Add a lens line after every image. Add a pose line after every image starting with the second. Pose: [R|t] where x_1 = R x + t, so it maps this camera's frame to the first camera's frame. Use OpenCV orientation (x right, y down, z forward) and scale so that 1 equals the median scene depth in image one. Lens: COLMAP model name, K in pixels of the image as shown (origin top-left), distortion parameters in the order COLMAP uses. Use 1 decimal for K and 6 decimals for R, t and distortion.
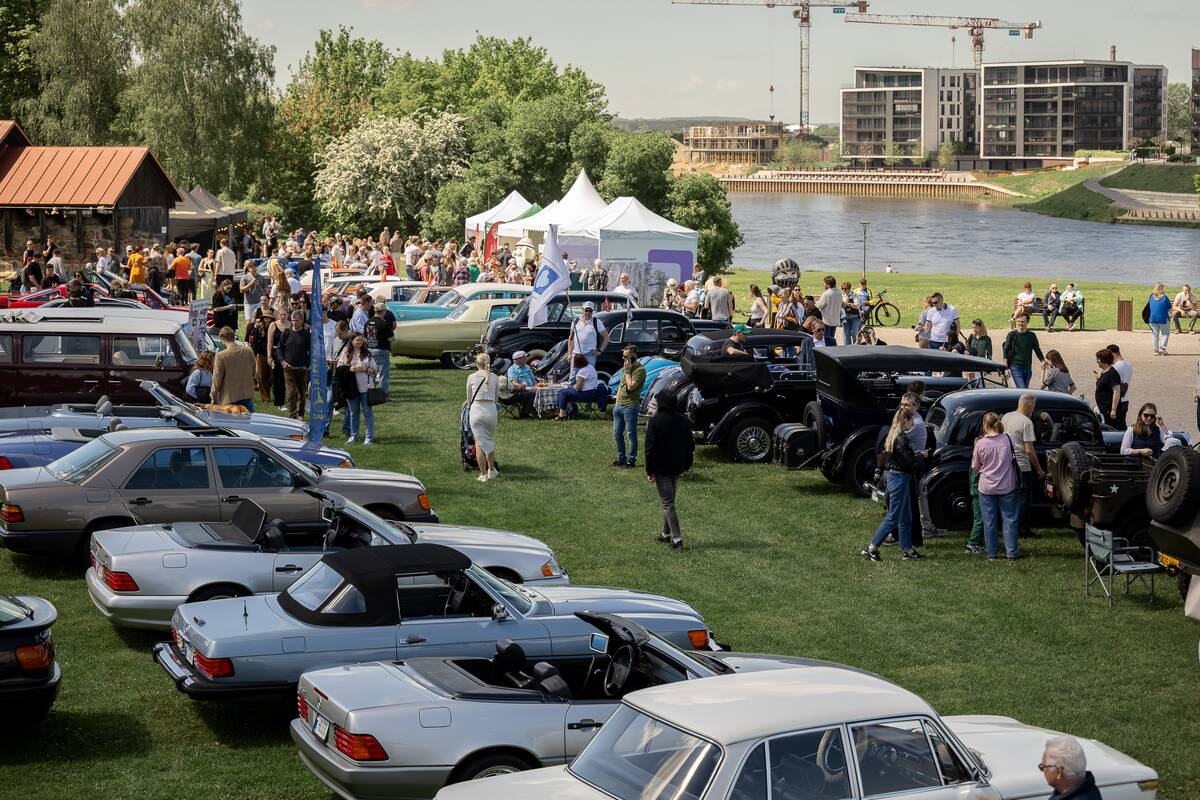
lens RADIAL K [[2979.9, 0, 600.0], [0, 2979.9, 400.0], [0, 0, 1]] dist [0.063965, -0.931294]
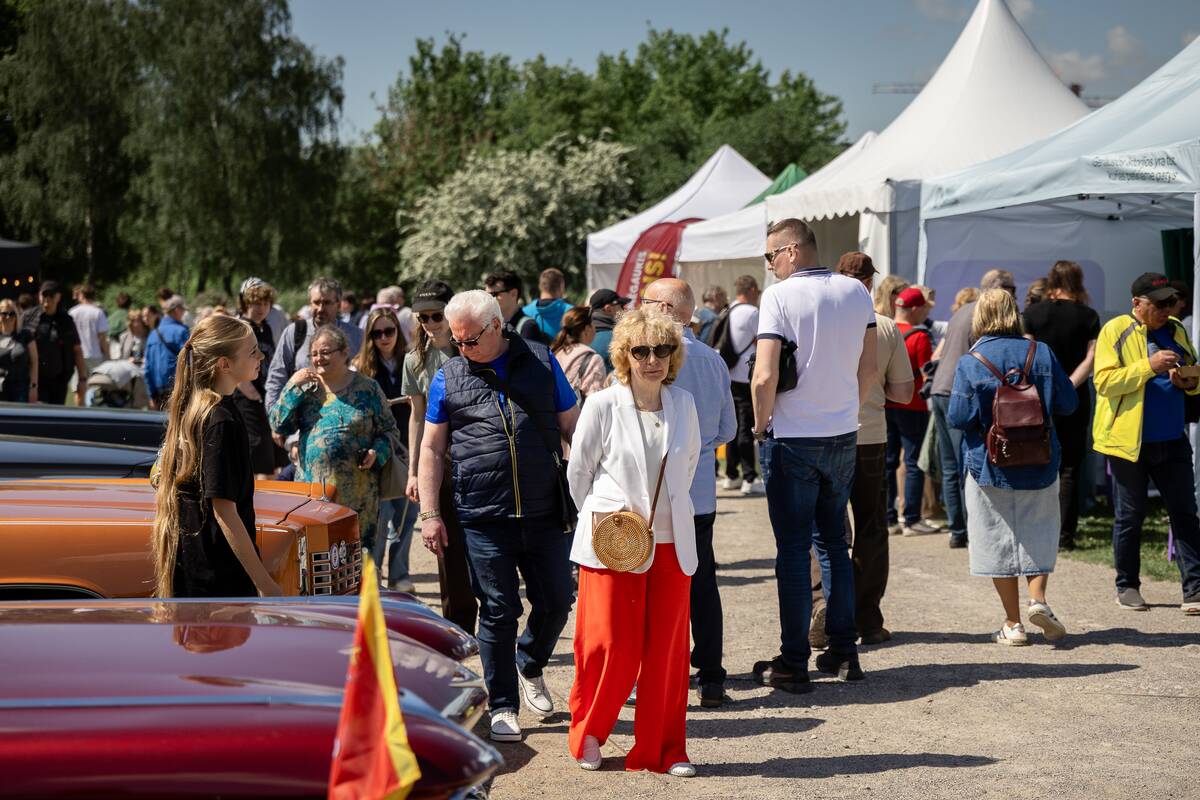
lens RADIAL K [[2979.9, 0, 600.0], [0, 2979.9, 400.0], [0, 0, 1]] dist [0.063965, -0.931294]
pose [[0.997591, -0.027368, -0.063740, -0.011954], [0.024845, 0.998889, -0.040046, -0.014823], [0.064765, 0.038366, 0.997163, 0.354526]]
